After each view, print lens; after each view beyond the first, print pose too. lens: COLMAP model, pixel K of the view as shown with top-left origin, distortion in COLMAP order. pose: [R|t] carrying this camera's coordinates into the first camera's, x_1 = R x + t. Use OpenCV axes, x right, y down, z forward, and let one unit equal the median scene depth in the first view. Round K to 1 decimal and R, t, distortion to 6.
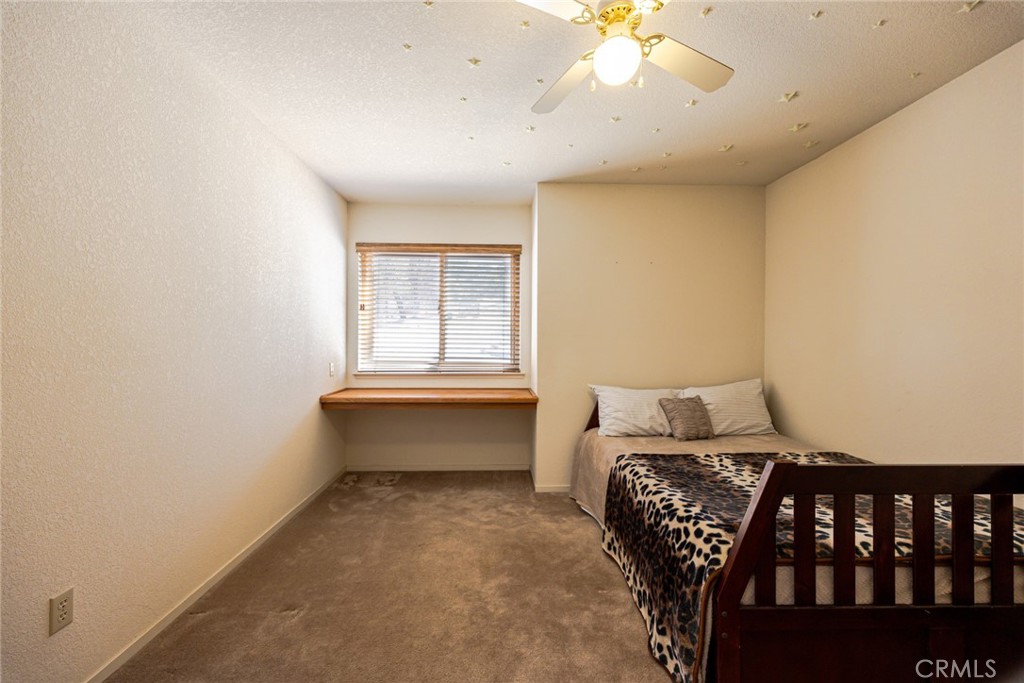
lens RADIAL K [[420.0, 0, 512.3], [0, 420.0, 341.7], [0, 0, 1]] dist [0.015007, -0.000265]
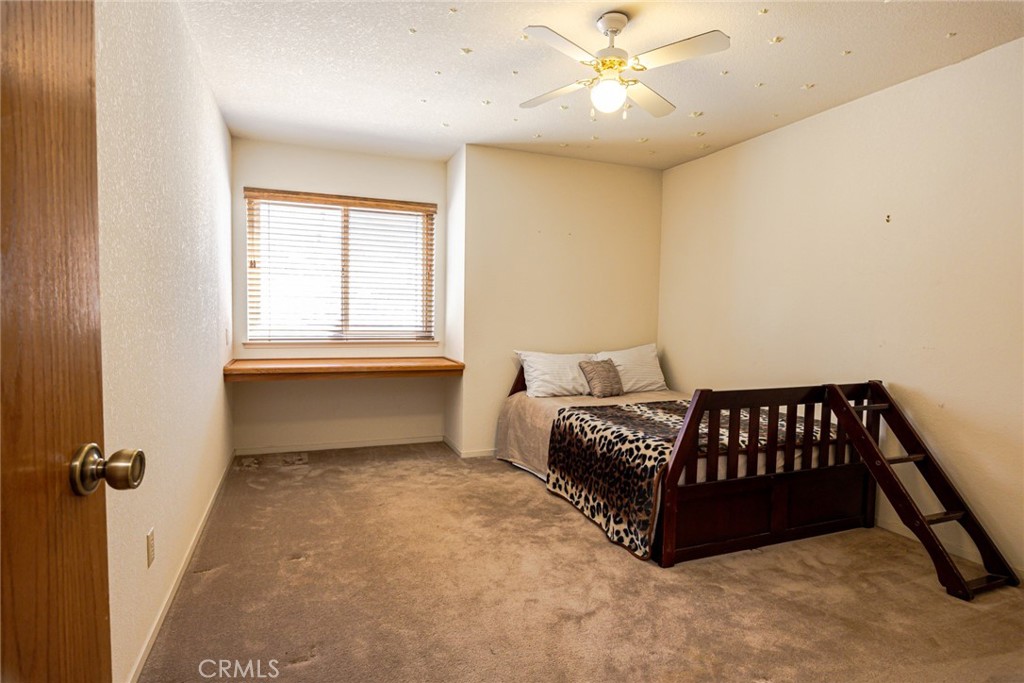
lens RADIAL K [[525.0, 0, 511.4], [0, 525.0, 340.8], [0, 0, 1]] dist [-0.008150, -0.001331]
pose [[0.945176, -0.005627, 0.326513, -0.276949], [-0.013826, 0.998265, 0.057227, 0.006003], [-0.326269, -0.058603, 0.943459, -0.235700]]
